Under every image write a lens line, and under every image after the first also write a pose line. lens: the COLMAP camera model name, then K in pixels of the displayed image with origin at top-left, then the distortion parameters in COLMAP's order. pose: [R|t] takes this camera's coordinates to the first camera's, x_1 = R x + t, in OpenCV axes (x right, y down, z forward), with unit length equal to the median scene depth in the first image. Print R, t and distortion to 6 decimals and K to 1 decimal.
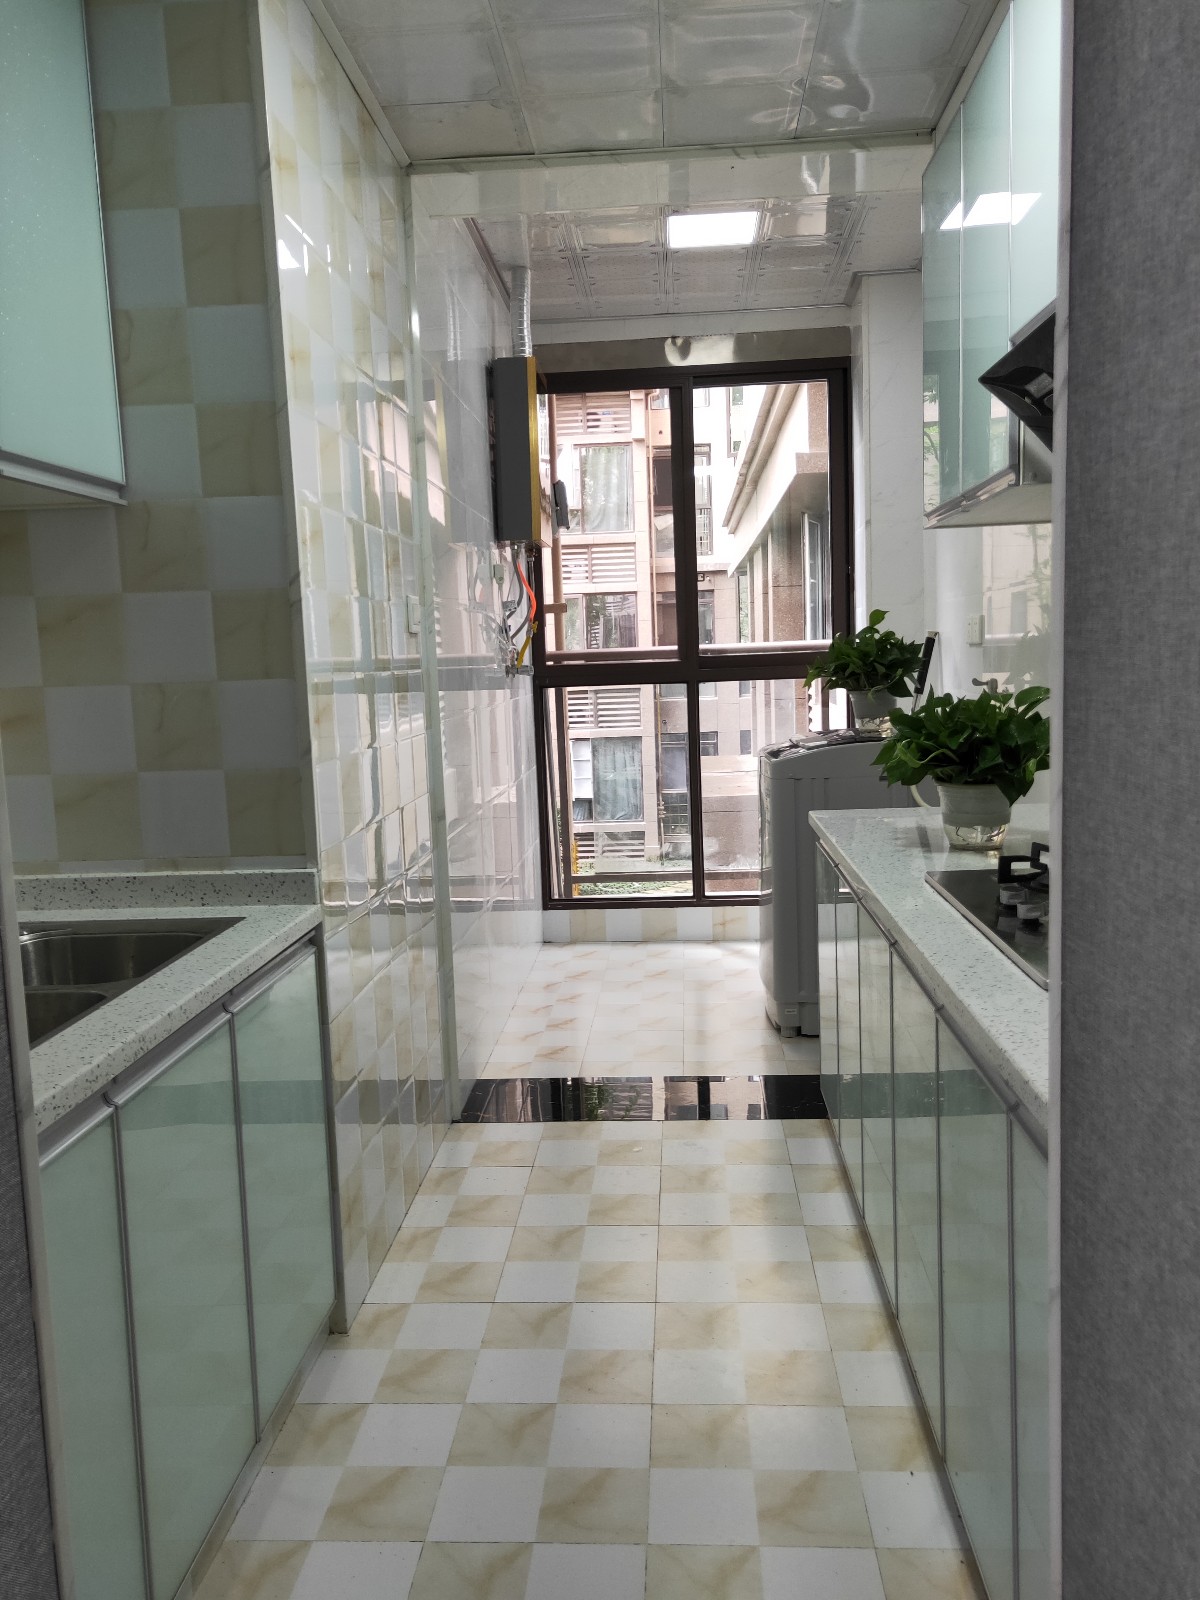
lens RADIAL K [[1200.2, 0, 601.0], [0, 1200.2, 799.5], [0, 0, 1]] dist [0.010207, -0.004116]
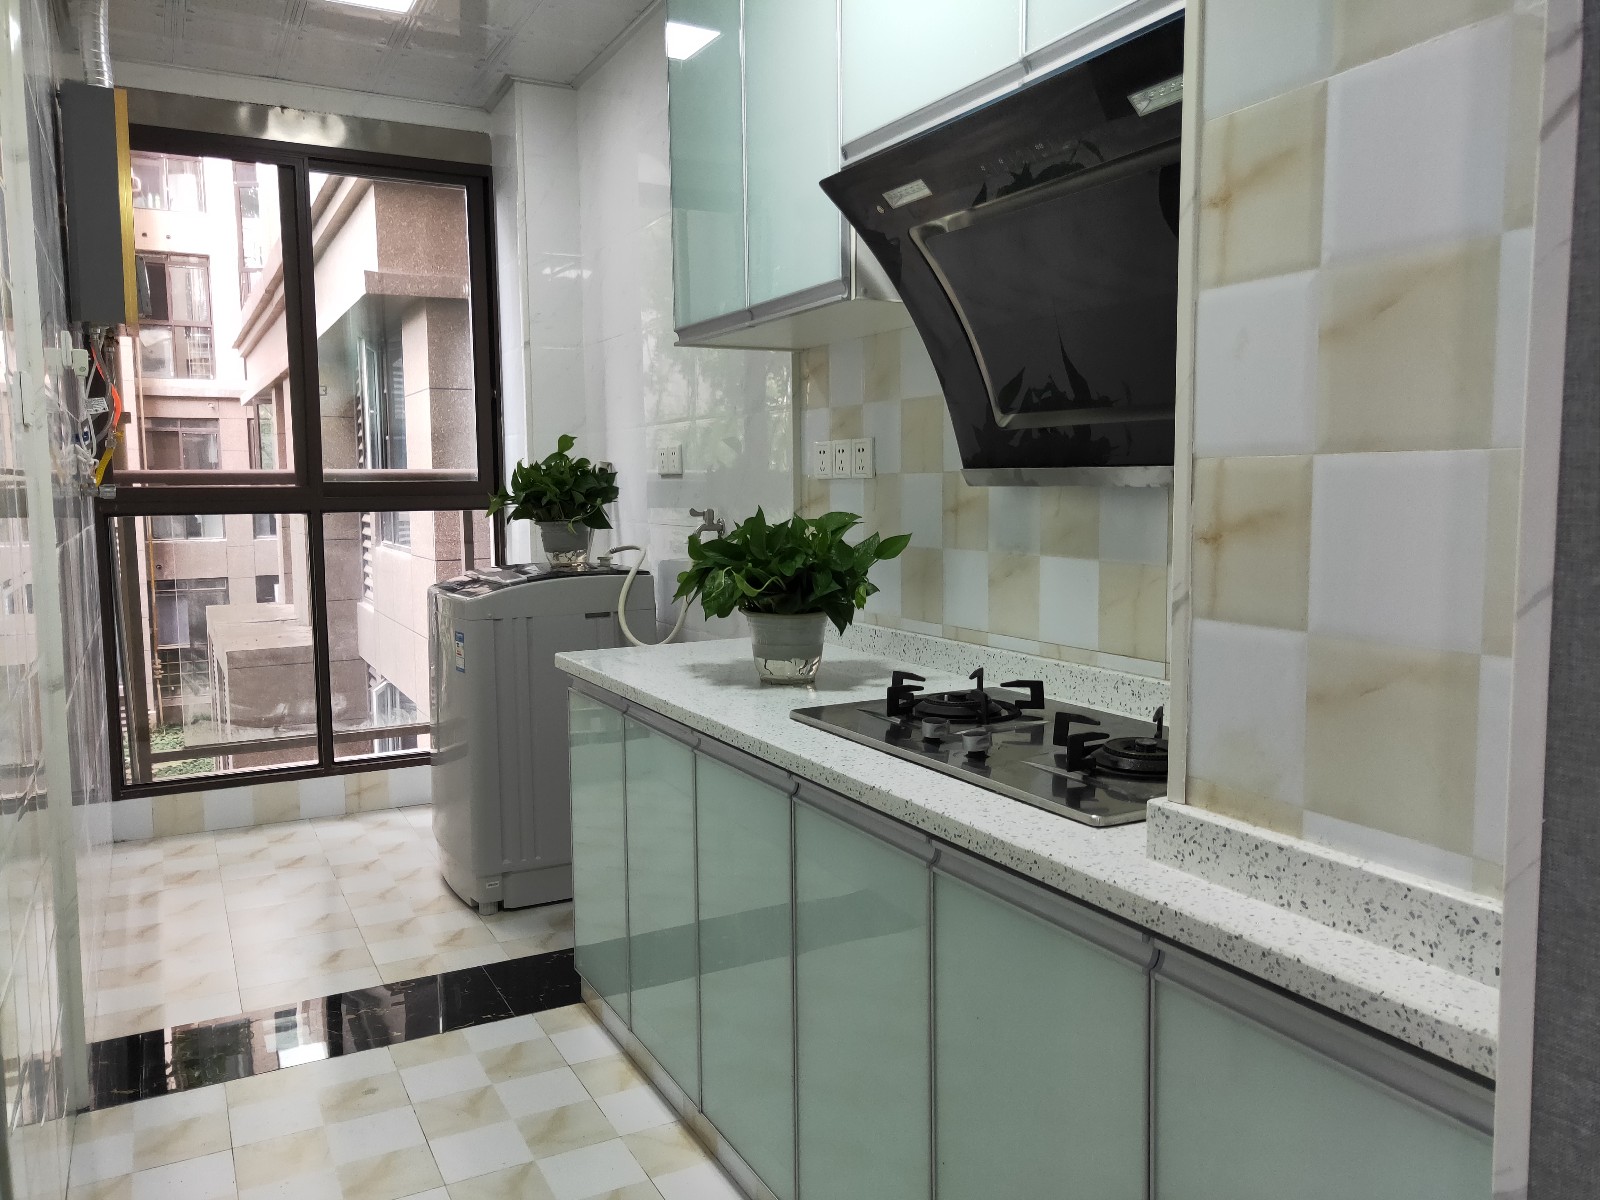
lens RADIAL K [[1200.2, 0, 802.2], [0, 1200.2, 596.8], [0, 0, 1]] dist [0.010207, -0.004116]
pose [[0.844012, -0.018760, 0.535996, -0.093132], [0.040402, 0.998772, -0.028663, 0.000607], [-0.534800, 0.045848, 0.843734, 0.103065]]
